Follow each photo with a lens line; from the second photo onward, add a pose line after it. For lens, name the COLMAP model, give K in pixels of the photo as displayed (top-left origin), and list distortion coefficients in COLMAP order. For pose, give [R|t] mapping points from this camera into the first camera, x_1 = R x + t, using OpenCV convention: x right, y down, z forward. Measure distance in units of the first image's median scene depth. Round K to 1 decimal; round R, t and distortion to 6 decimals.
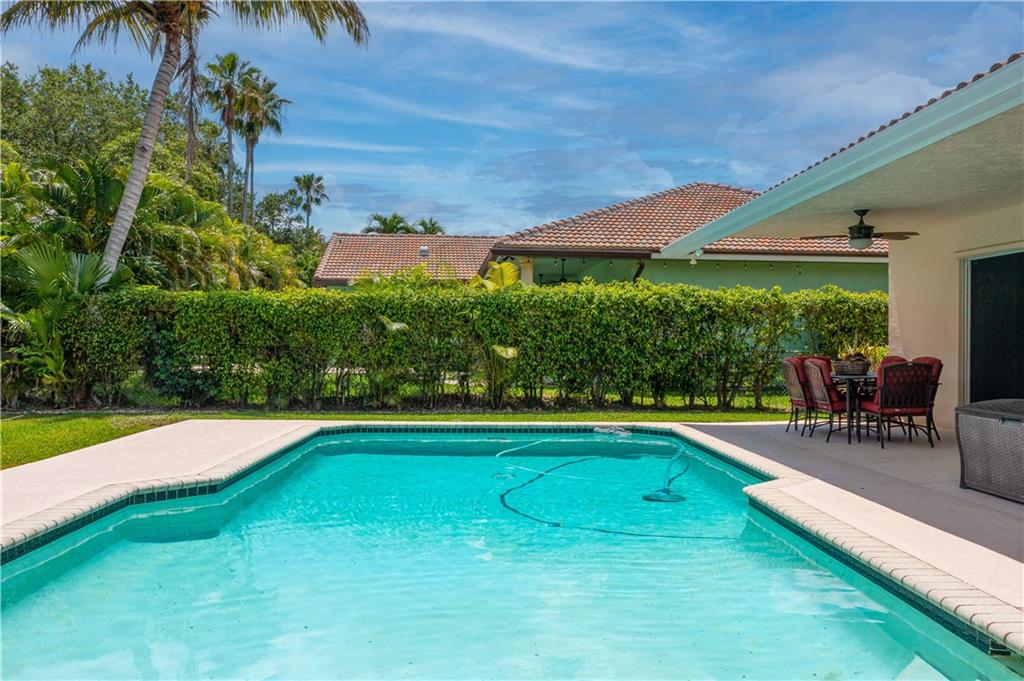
lens RADIAL K [[813.8, 0, 512.0], [0, 813.8, 340.5], [0, 0, 1]] dist [-0.004169, 0.068010]
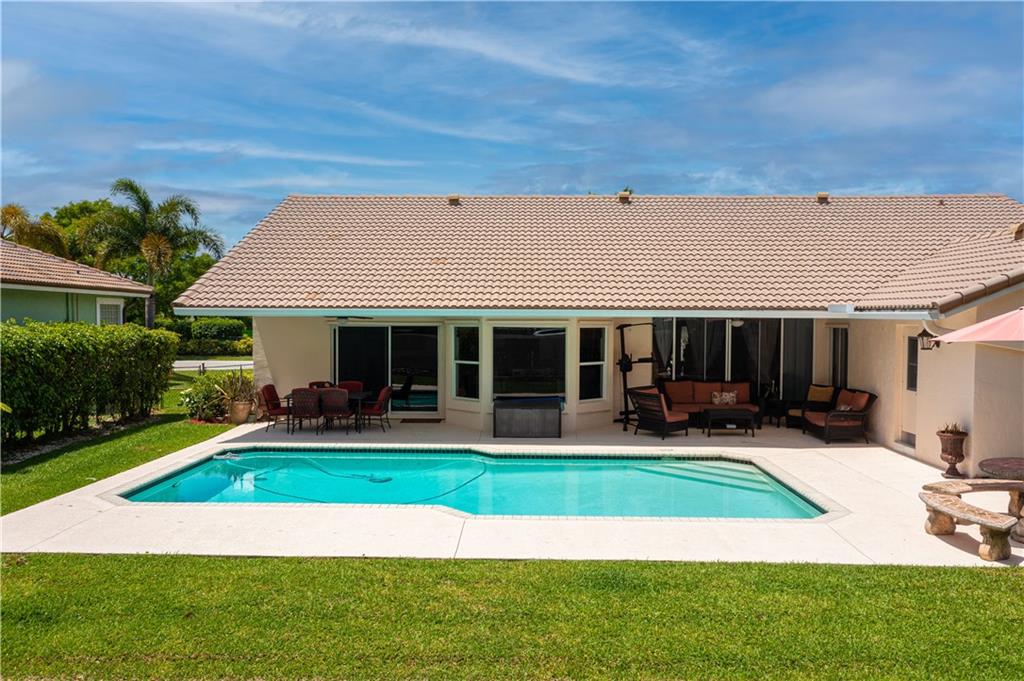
lens RADIAL K [[813.8, 0, 512.0], [0, 813.8, 340.5], [0, 0, 1]] dist [-0.004169, 0.068010]
pose [[0.062307, -0.035570, 0.997423, -0.864549], [-0.007540, 0.999319, 0.036108, -0.094114], [-0.998029, -0.009771, 0.061997, 0.347952]]
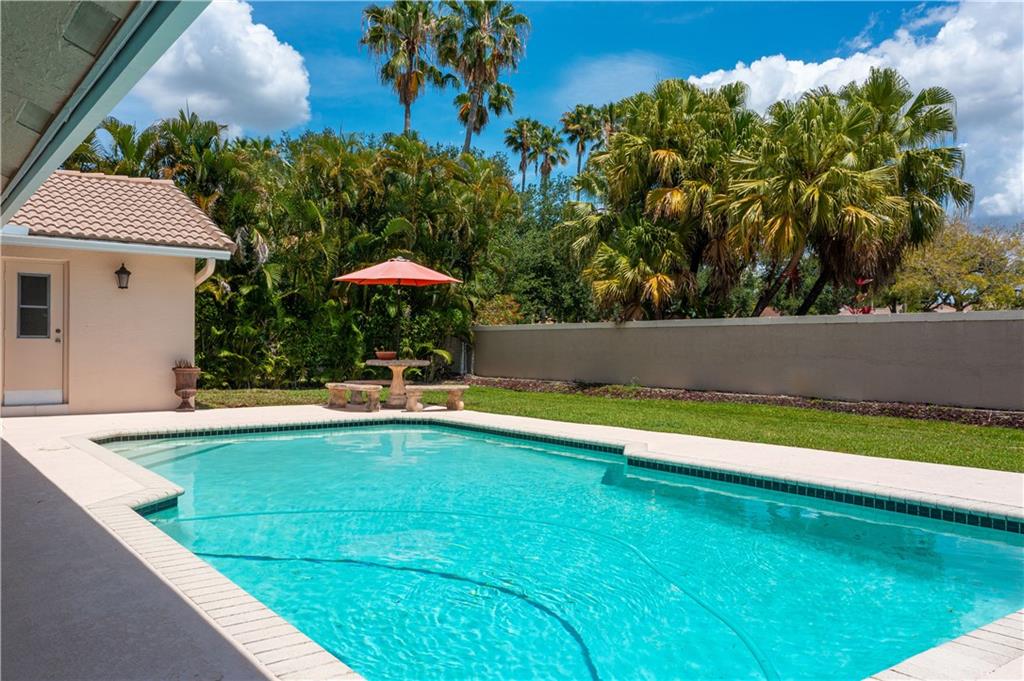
lens RADIAL K [[813.8, 0, 512.0], [0, 813.8, 340.5], [0, 0, 1]] dist [-0.004169, 0.068010]
pose [[-0.823936, -0.014112, -0.566507, 0.216591], [-0.009665, 0.999894, -0.010850, 0.003861], [0.566601, -0.003464, -0.823985, 0.871596]]
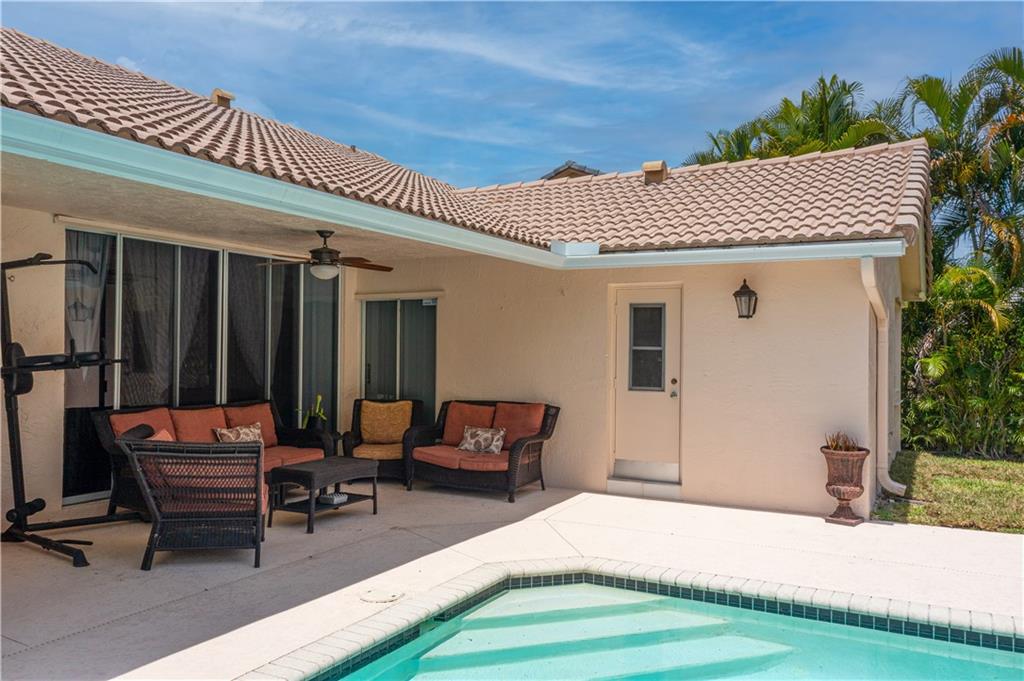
lens RADIAL K [[813.8, 0, 512.0], [0, 813.8, 340.5], [0, 0, 1]] dist [-0.004169, 0.068010]
pose [[-0.866195, -0.008768, 0.499629, -0.067390], [-0.017391, 0.999769, -0.012606, -0.030581], [-0.499403, -0.019608, -0.866148, 0.499314]]
